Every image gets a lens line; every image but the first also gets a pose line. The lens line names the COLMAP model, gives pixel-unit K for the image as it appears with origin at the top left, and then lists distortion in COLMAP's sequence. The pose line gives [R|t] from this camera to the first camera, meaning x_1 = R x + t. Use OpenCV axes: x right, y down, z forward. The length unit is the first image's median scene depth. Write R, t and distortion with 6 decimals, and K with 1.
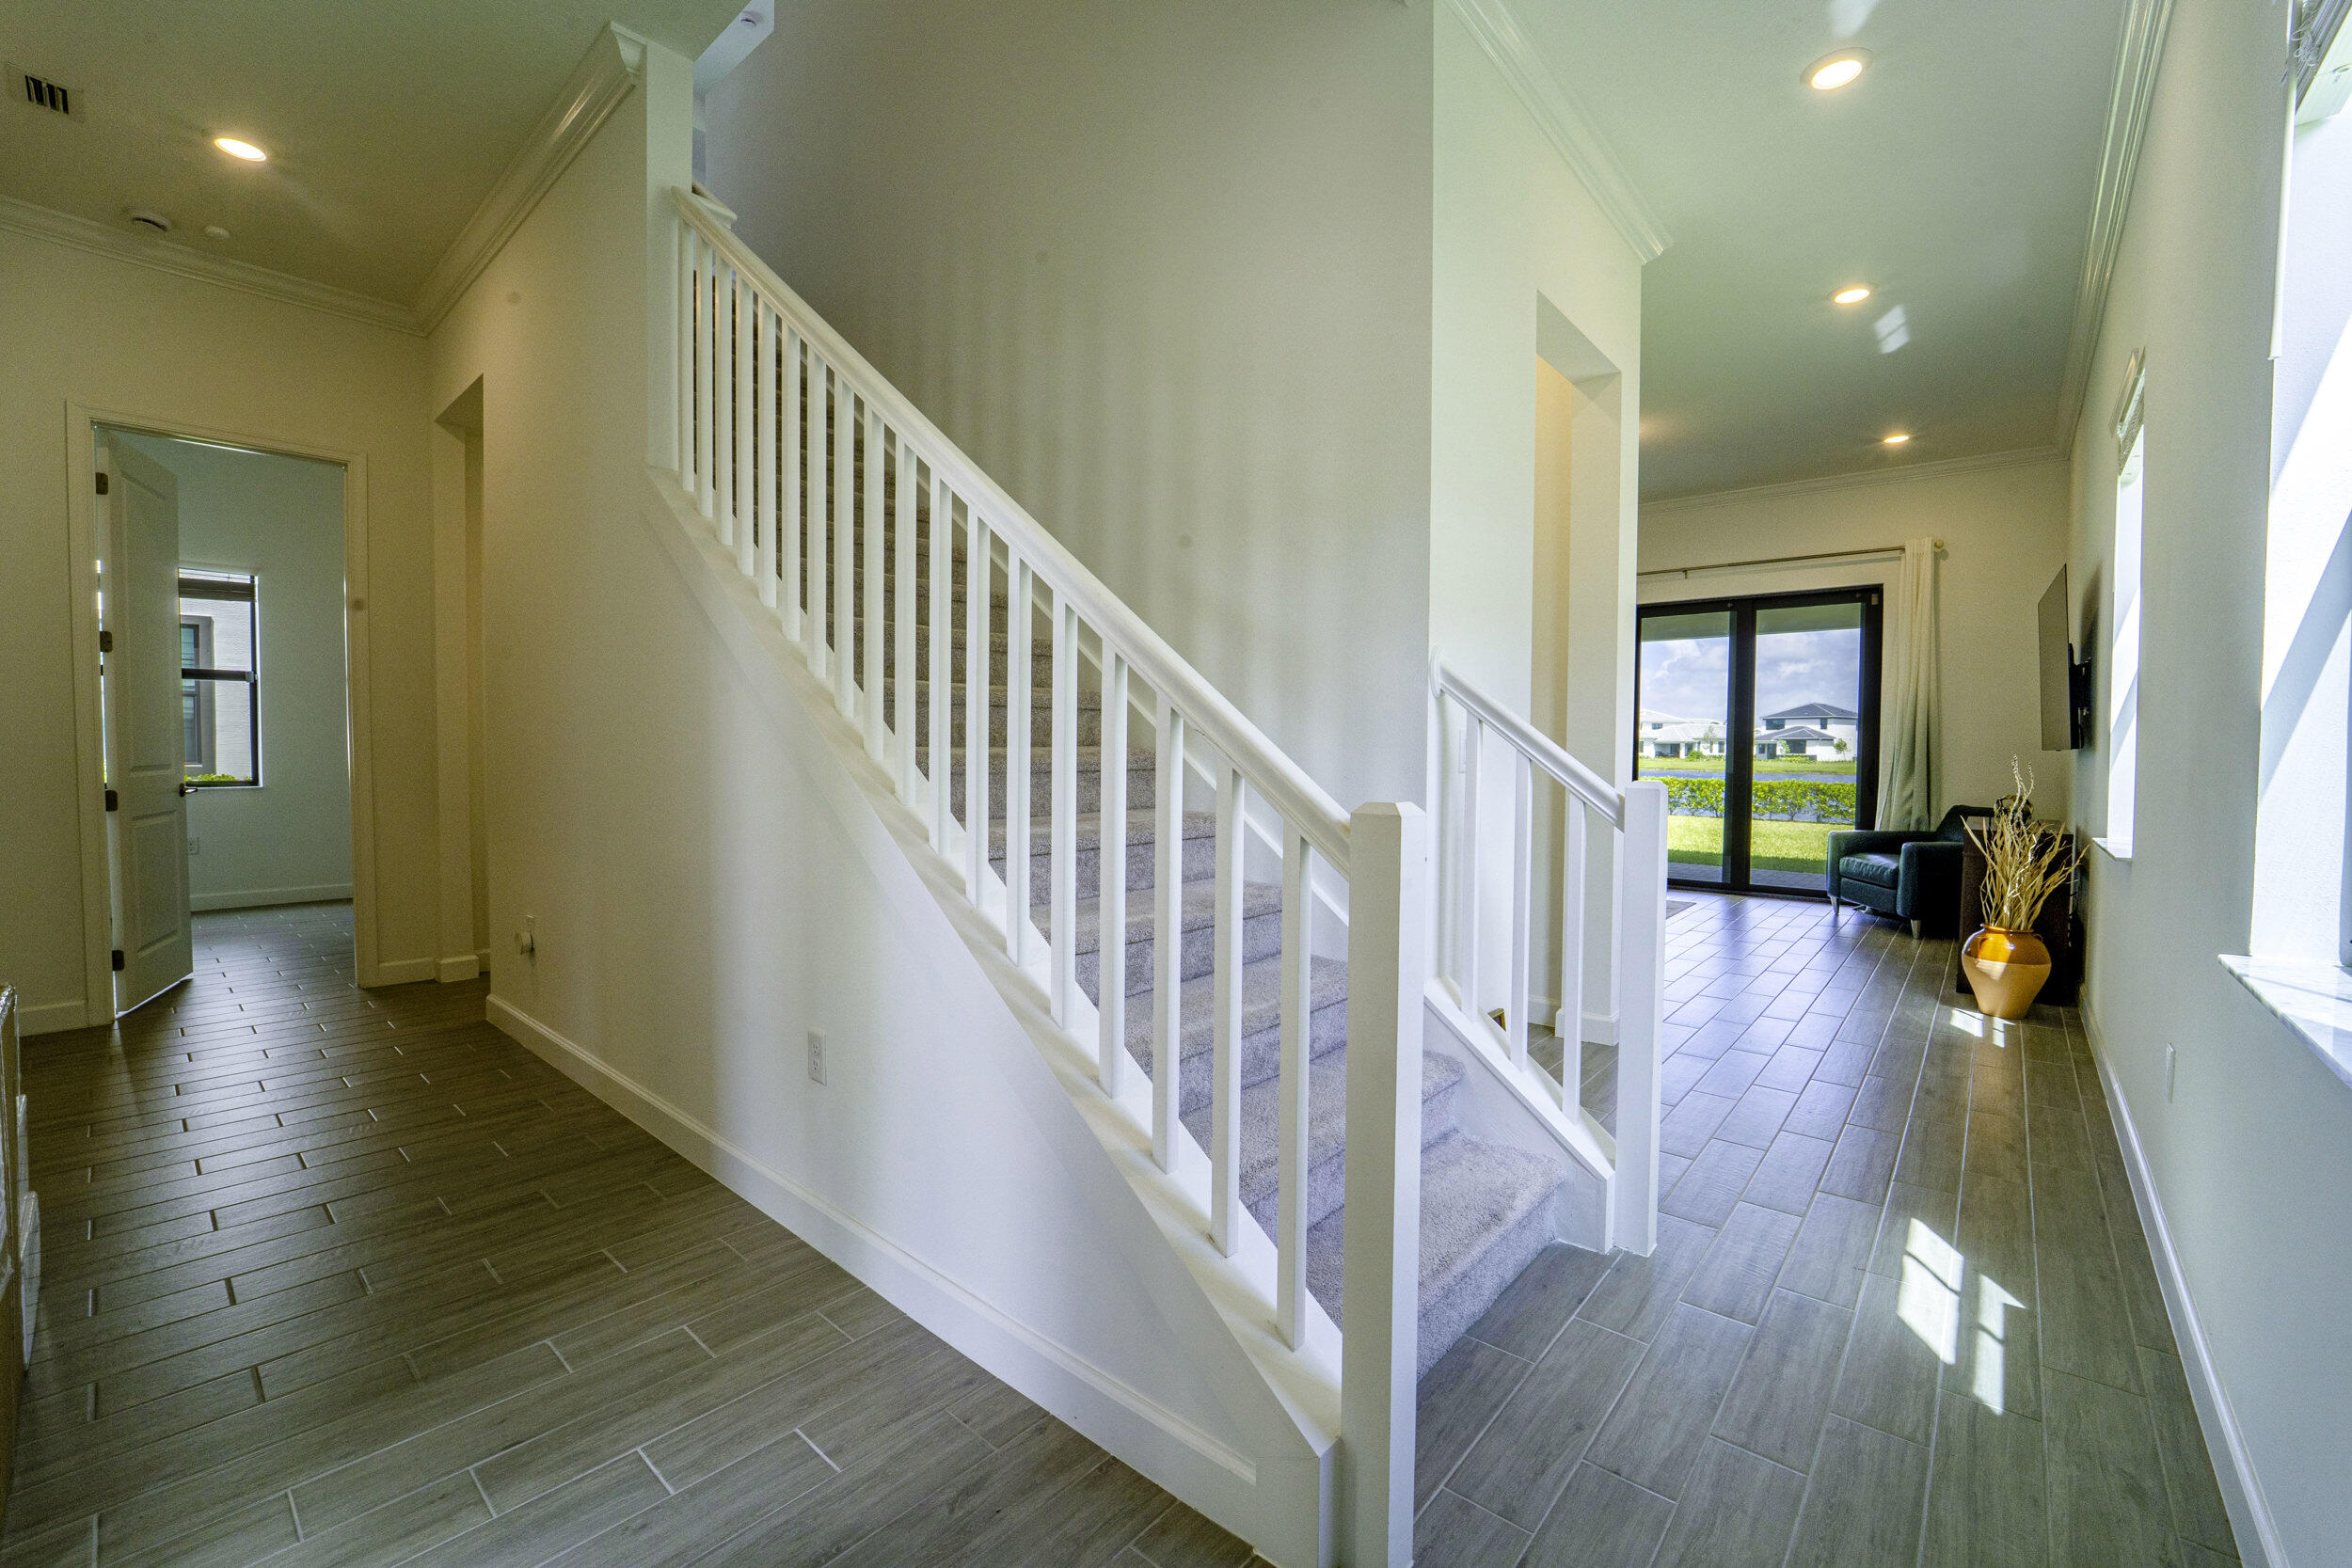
lens RADIAL K [[940.0, 0, 1192.2], [0, 940.0, 790.5], [0, 0, 1]] dist [-0.003762, -0.000314]
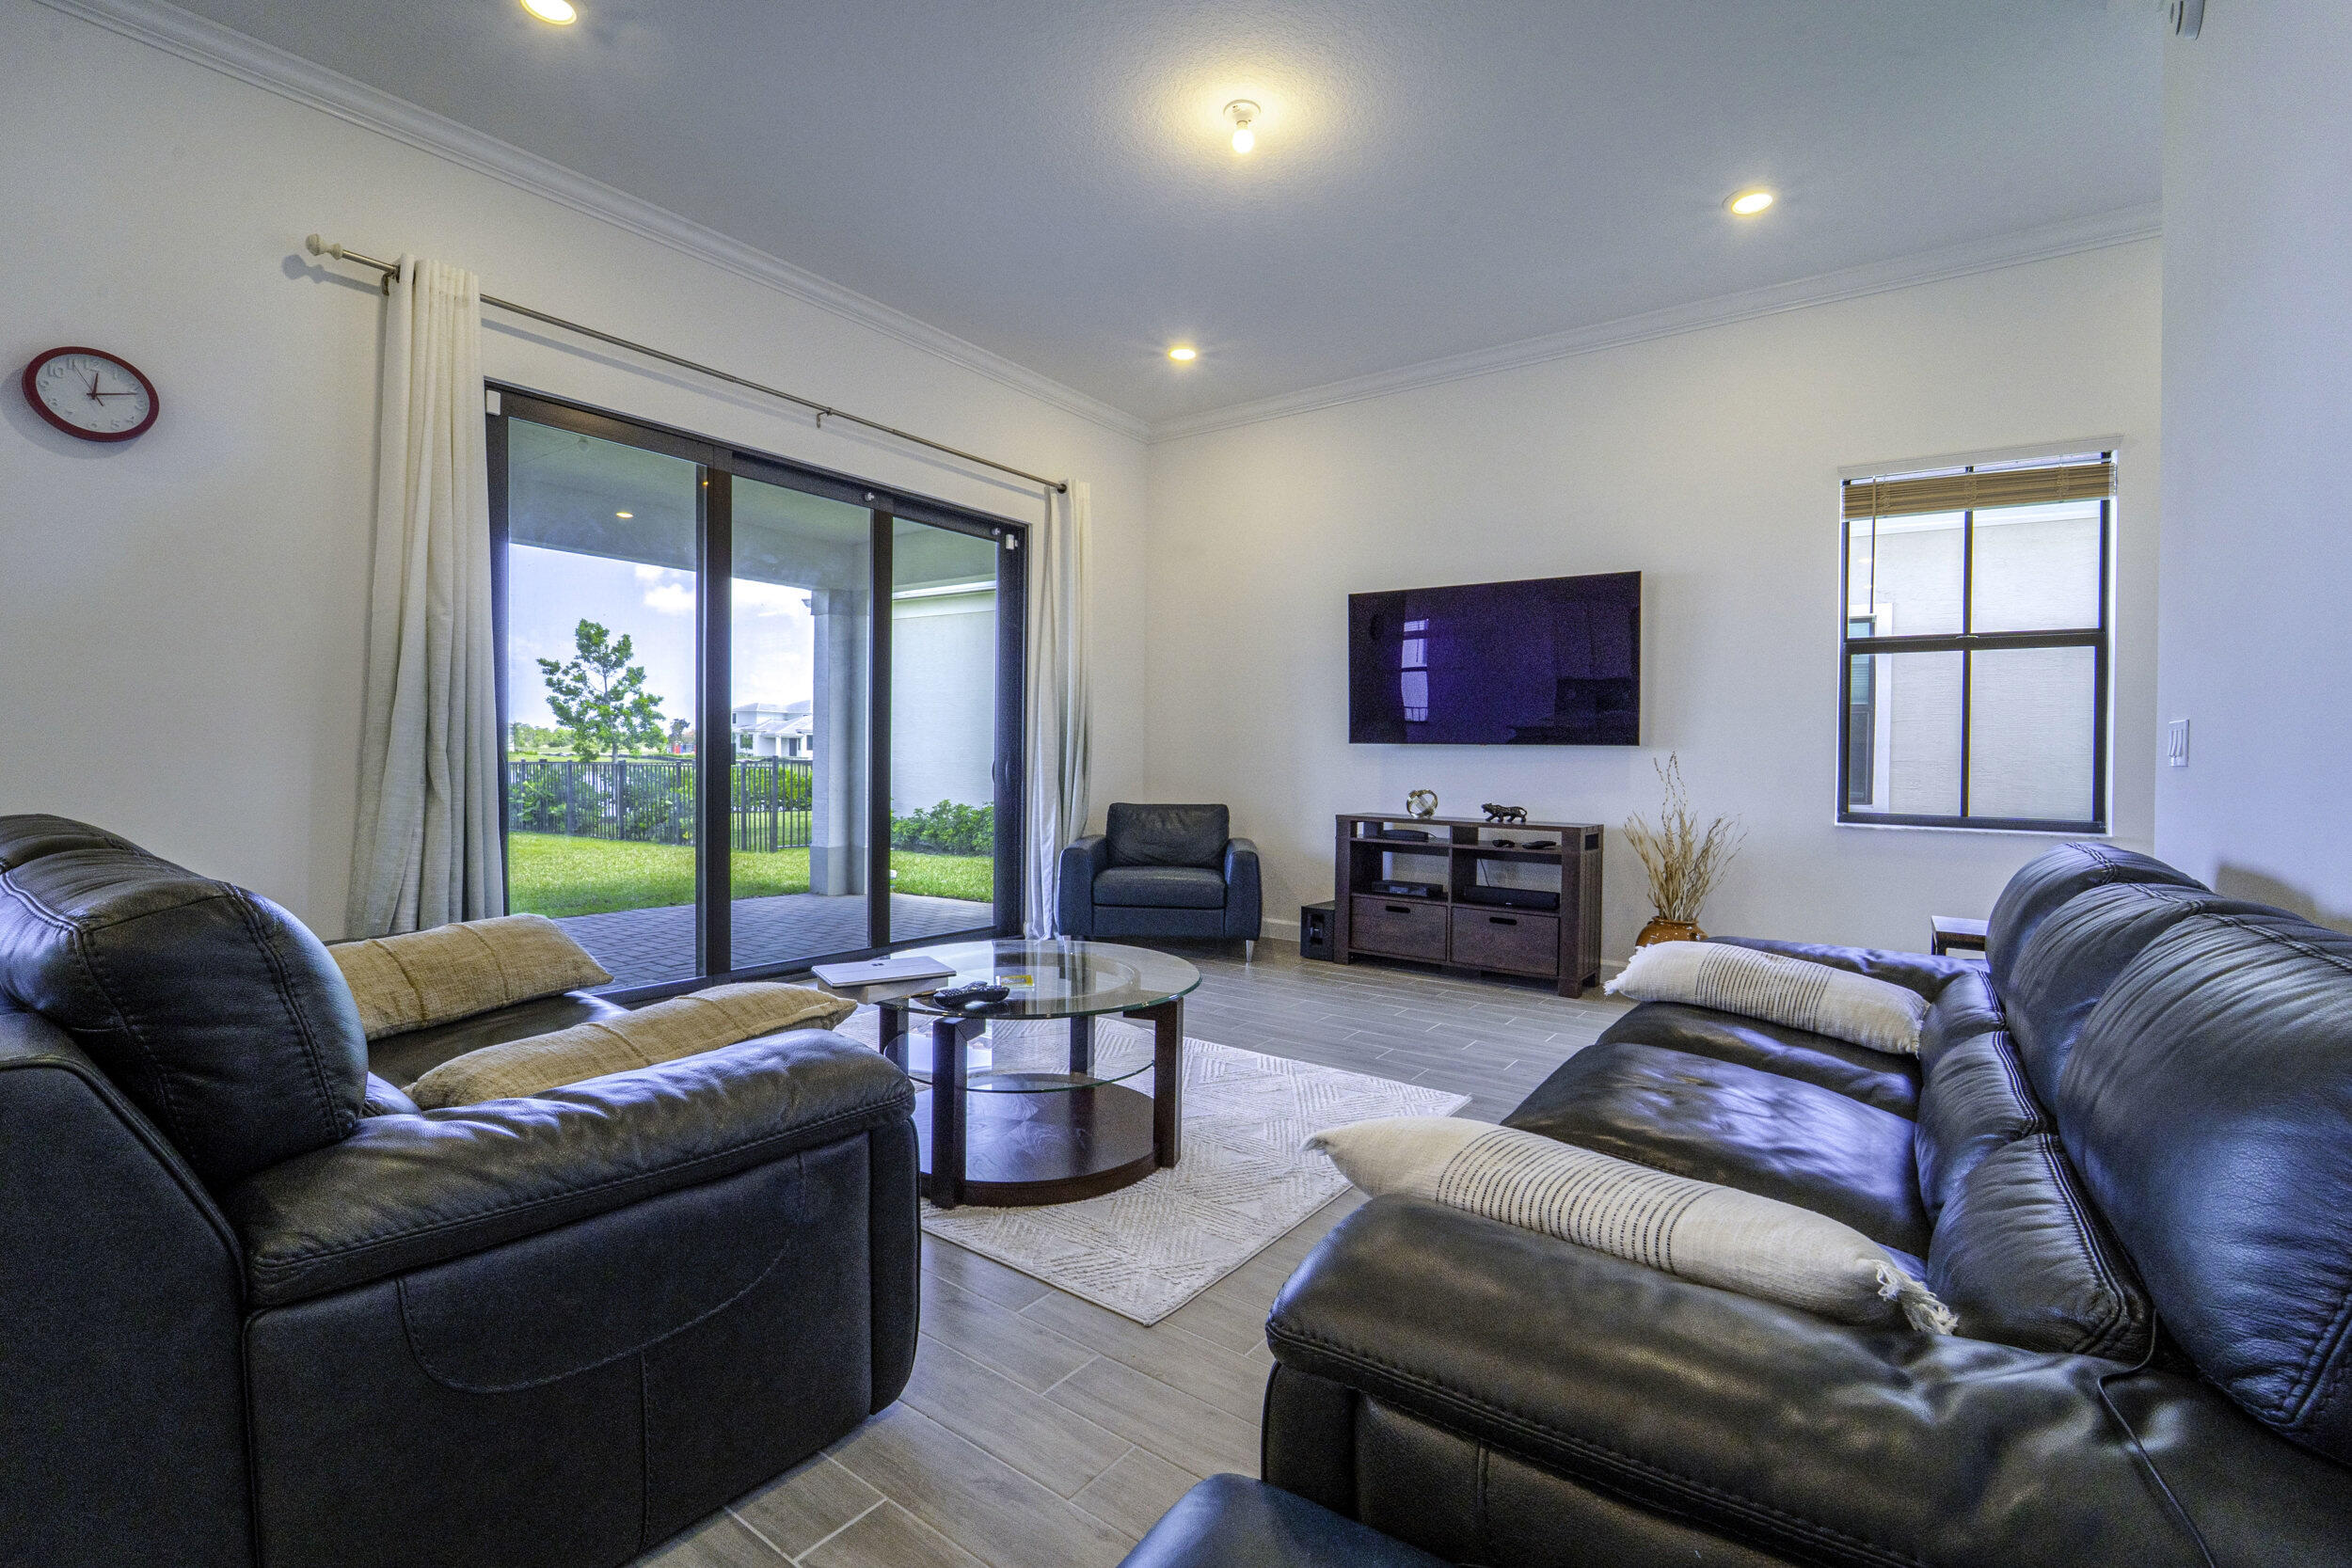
lens RADIAL K [[996.6, 0, 1175.8], [0, 996.6, 781.1], [0, 0, 1]] dist [-0.004842, -0.001858]
pose [[-0.091318, -0.033498, 0.995258, -0.105570], [0.022501, 0.999109, 0.035693, -0.034135], [-0.995568, 0.025653, -0.090483, 0.944828]]
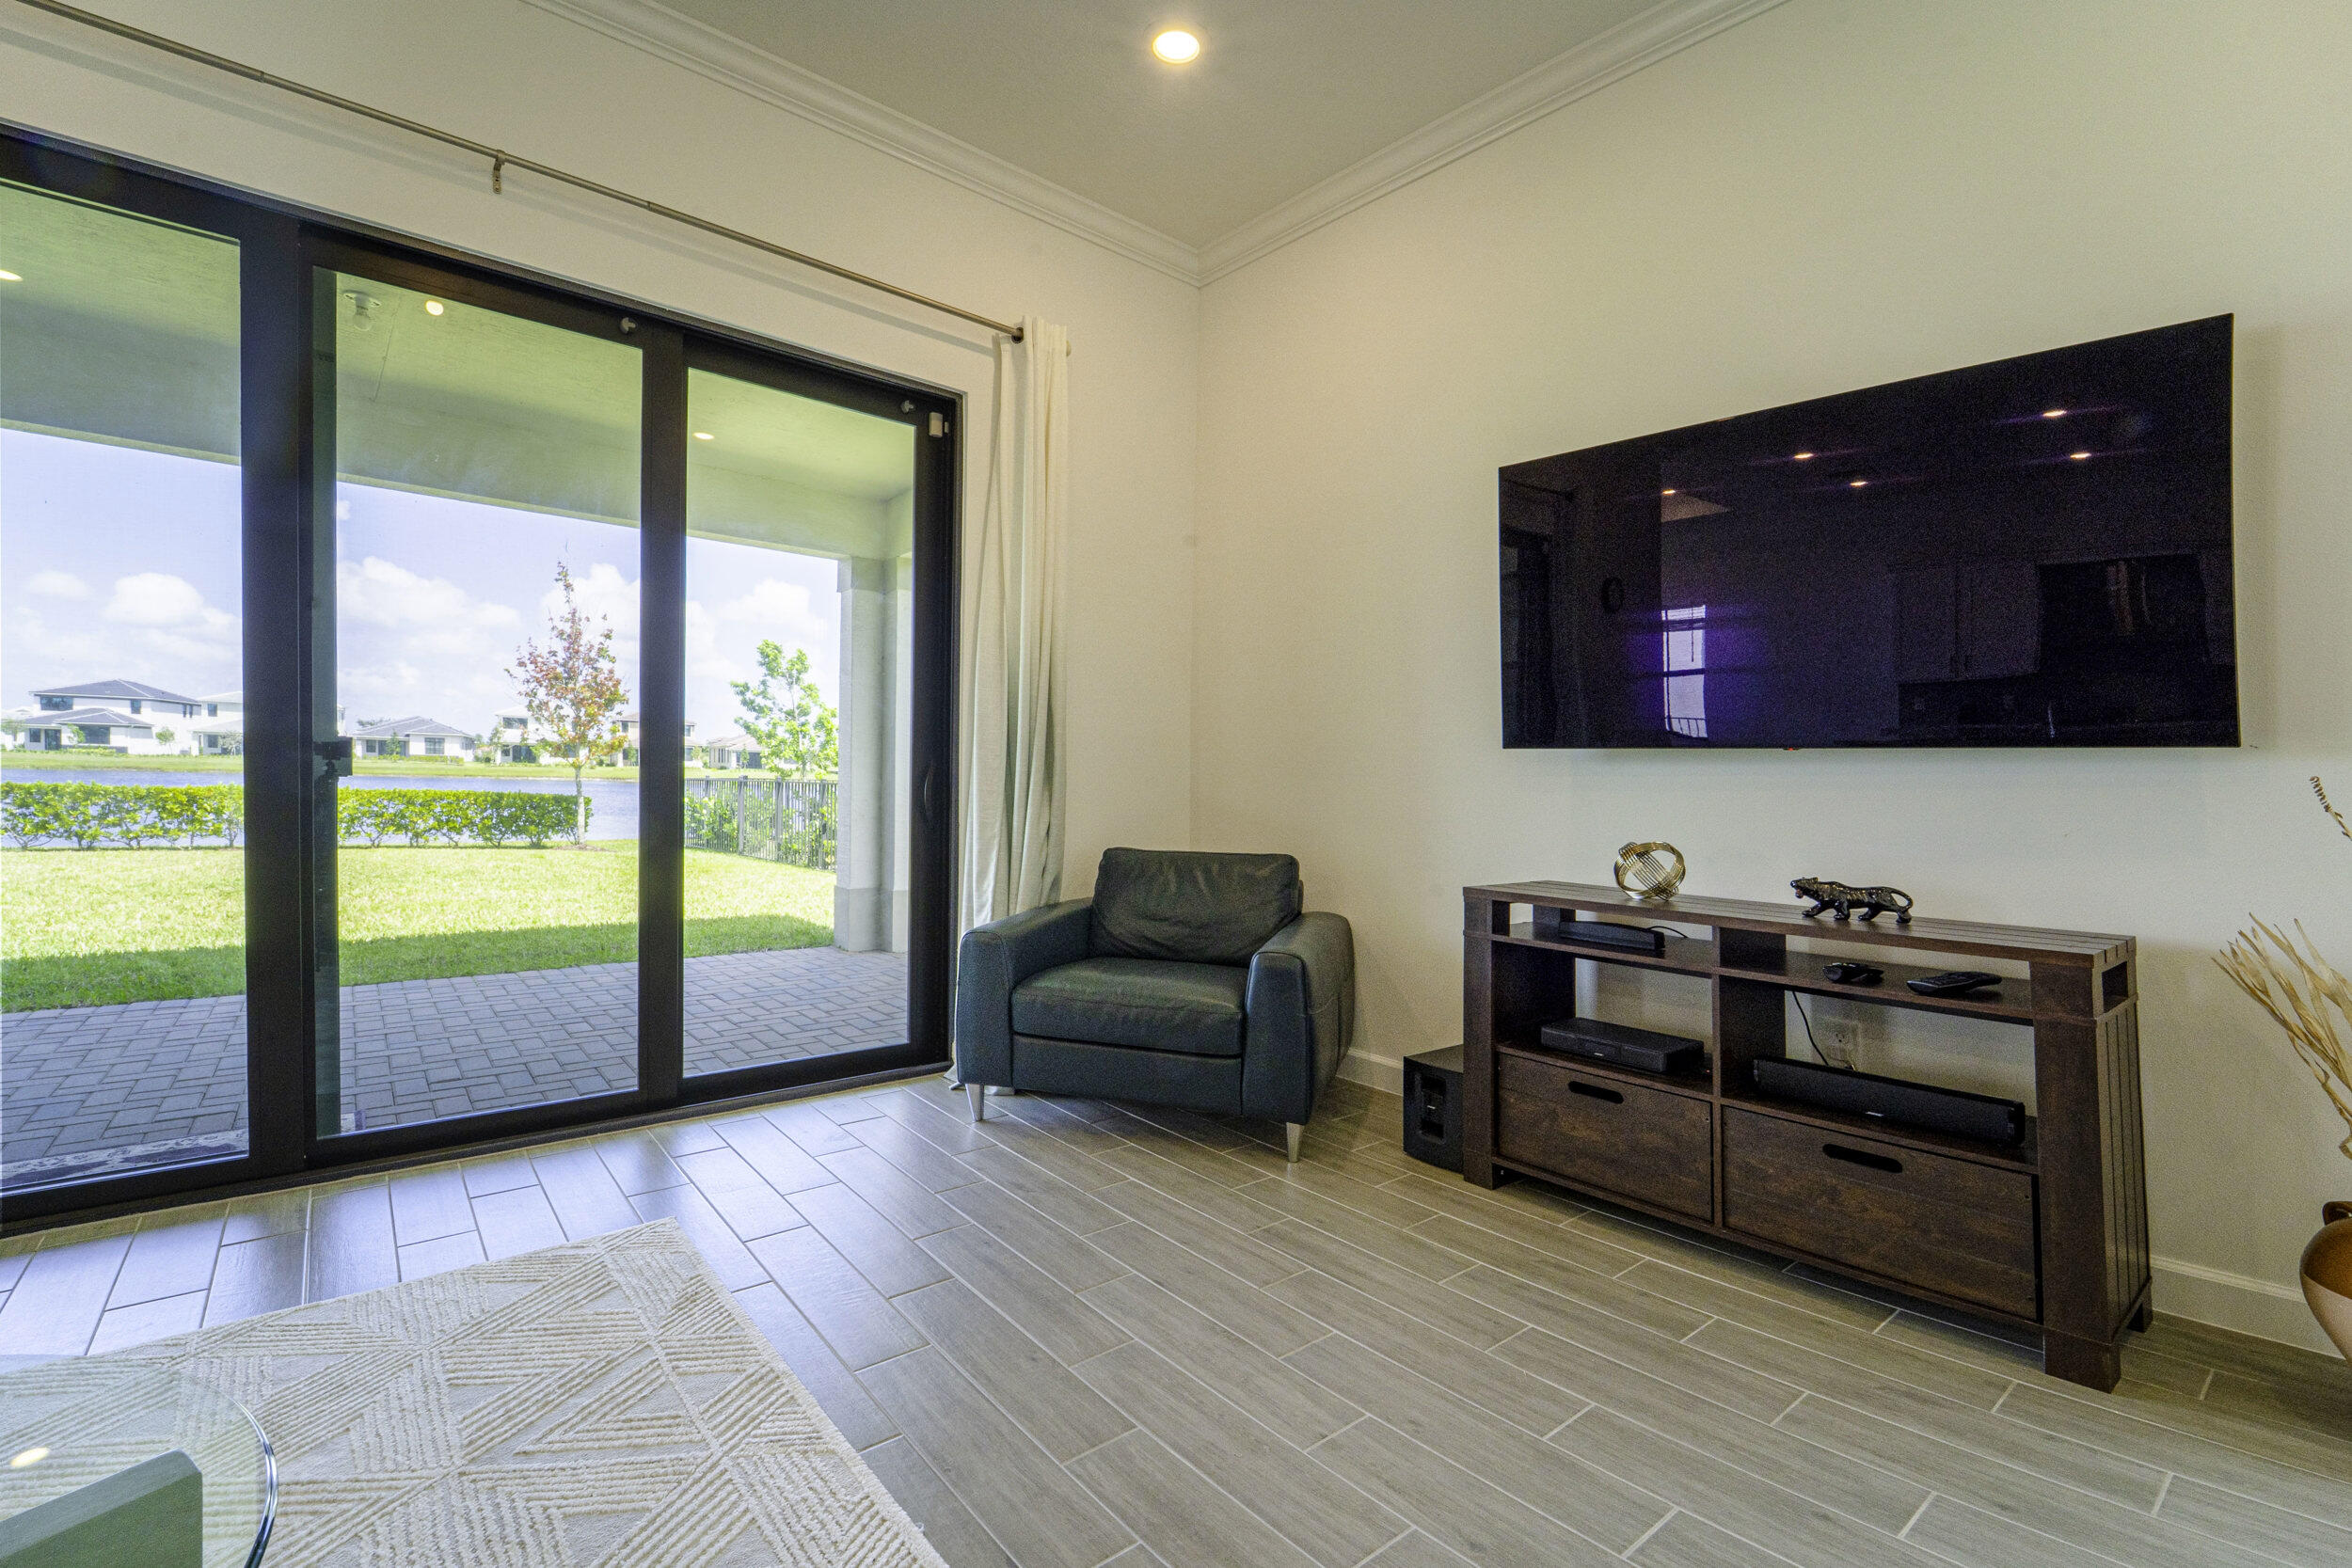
lens RADIAL K [[996.6, 0, 1159.3], [0, 996.6, 769.5], [0, 0, 1]] dist [-0.004842, -0.001858]
pose [[0.170464, 0.006386, 0.985343, 0.246081], [0.013113, 0.999876, -0.008748, -0.021727], [-0.985277, 0.014412, 0.170359, 0.803654]]
